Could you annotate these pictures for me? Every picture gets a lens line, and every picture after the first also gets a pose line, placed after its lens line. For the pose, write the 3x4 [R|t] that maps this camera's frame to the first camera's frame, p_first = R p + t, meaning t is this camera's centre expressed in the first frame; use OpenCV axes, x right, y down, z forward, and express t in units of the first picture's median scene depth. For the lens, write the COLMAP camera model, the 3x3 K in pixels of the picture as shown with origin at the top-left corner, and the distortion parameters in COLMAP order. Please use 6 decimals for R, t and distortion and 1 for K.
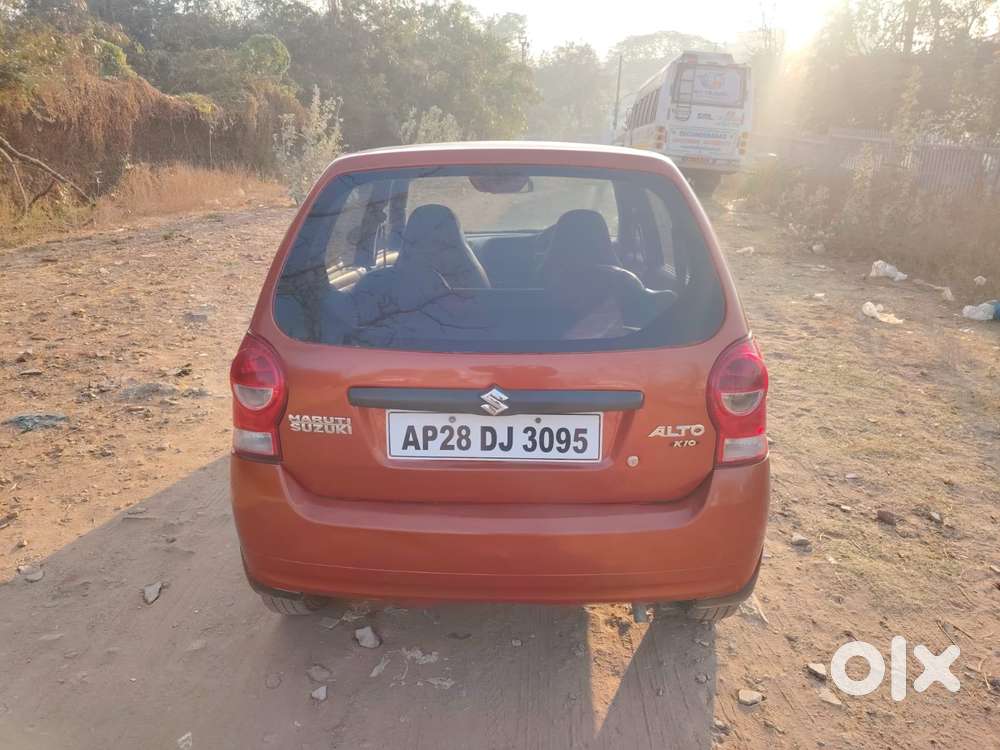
lens RADIAL K [[689.0, 0, 494.1], [0, 689.0, 375.9], [0, 0, 1]] dist [-0.001729, -0.002059]
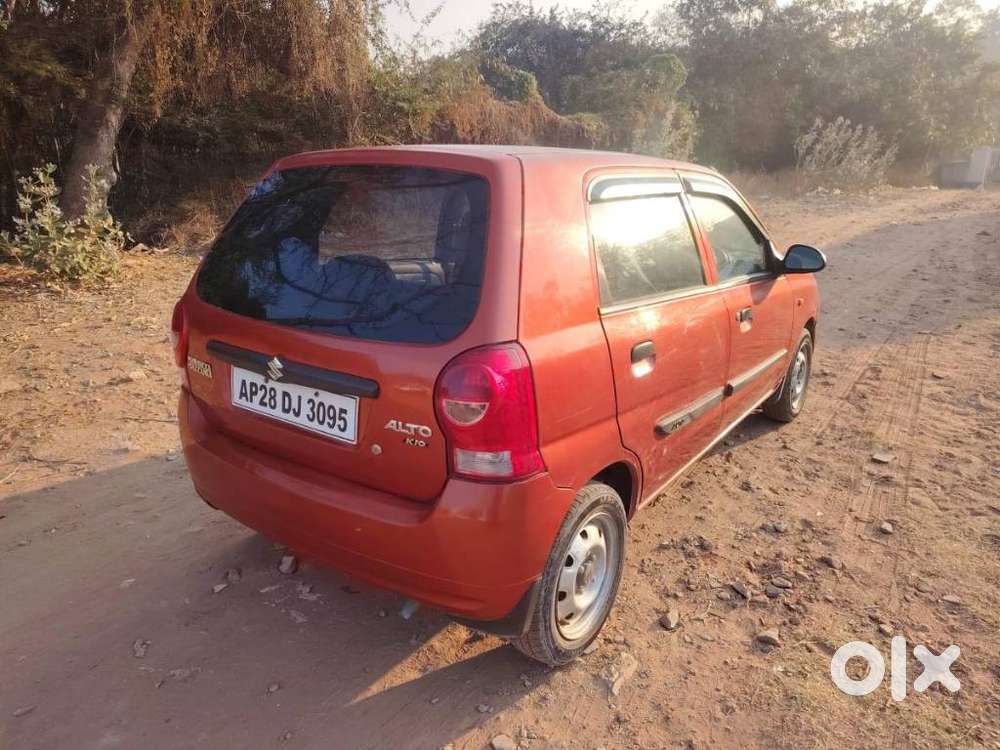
lens RADIAL K [[689.0, 0, 497.6], [0, 689.0, 375.9], [0, 0, 1]] dist [-0.001729, -0.002059]
pose [[0.832995, 0.161828, -0.529086, 0.877777], [-0.173083, 0.984491, 0.028619, -0.045757], [0.525511, 0.067736, 0.848086, 0.211321]]
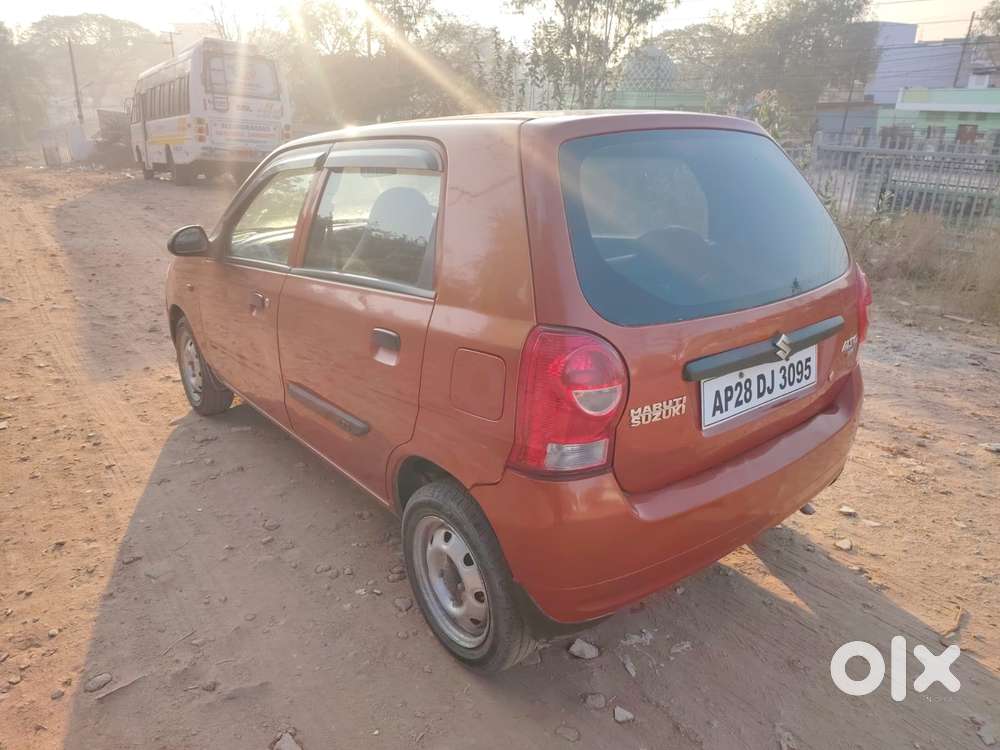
lens RADIAL K [[689.0, 0, 510.4], [0, 689.0, 378.7], [0, 0, 1]] dist [-0.001729, -0.002059]
pose [[0.759204, -0.217239, 0.613528, -0.951397], [0.211541, 0.973834, 0.083048, -0.090091], [-0.615516, 0.066736, 0.785294, 0.398429]]
